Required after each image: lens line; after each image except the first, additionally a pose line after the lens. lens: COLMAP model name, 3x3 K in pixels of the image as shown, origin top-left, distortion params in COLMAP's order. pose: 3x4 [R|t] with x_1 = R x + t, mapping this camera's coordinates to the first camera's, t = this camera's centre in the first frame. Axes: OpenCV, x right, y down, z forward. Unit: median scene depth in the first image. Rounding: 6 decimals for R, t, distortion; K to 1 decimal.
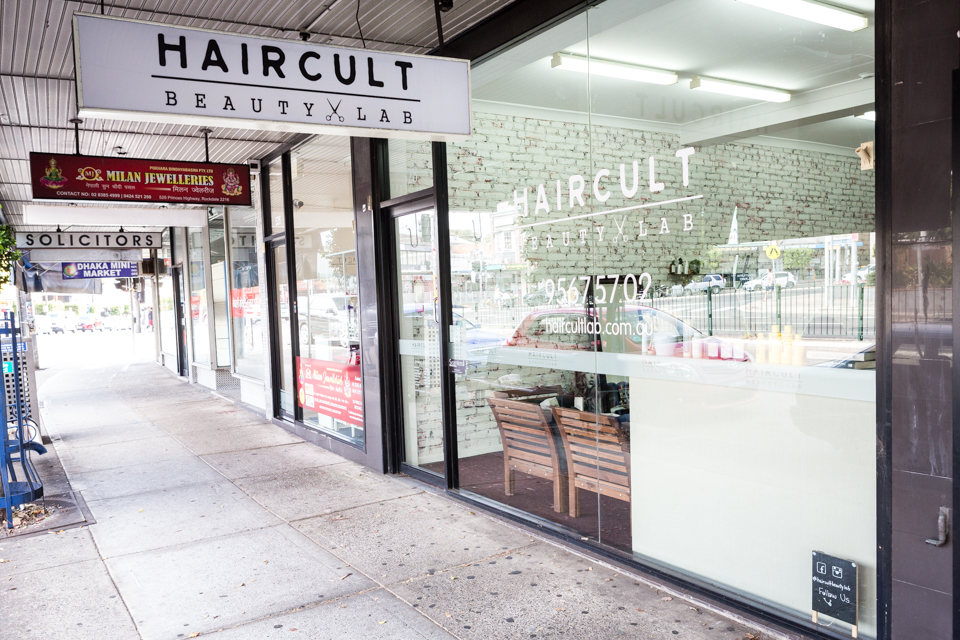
lens RADIAL K [[783.0, 0, 498.9], [0, 783.0, 347.6], [0, 0, 1]] dist [-0.003177, 0.004914]
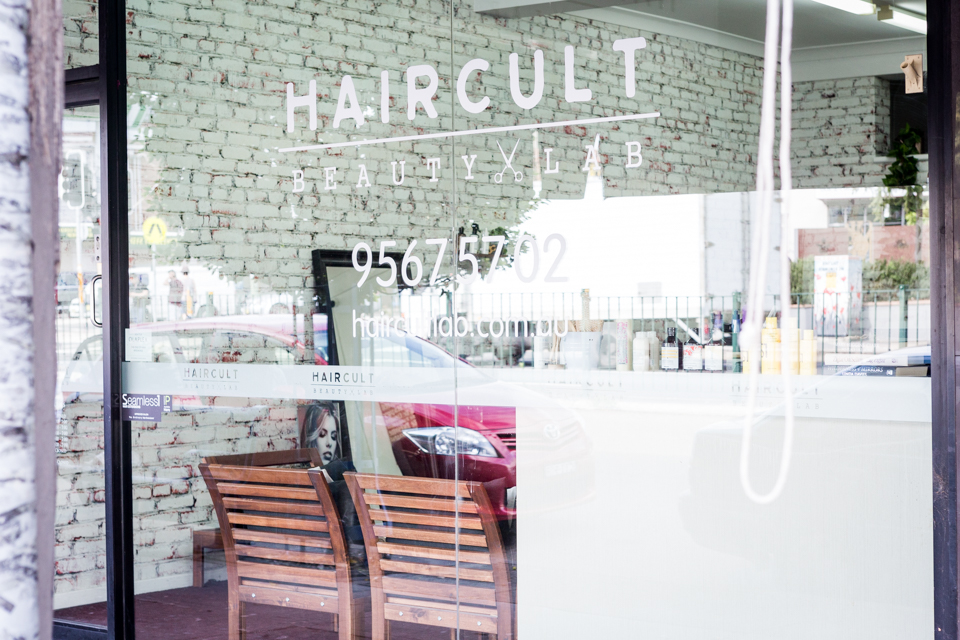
lens RADIAL K [[1834.3, 0, 479.7], [0, 1834.3, 319.3], [0, 0, 1]] dist [-0.043463, 0.000000]
pose [[0.944690, 0.020559, 0.327320, -0.191547], [0.001861, 0.997681, -0.068036, 0.039037], [-0.327960, 0.064882, 0.942461, -0.182760]]
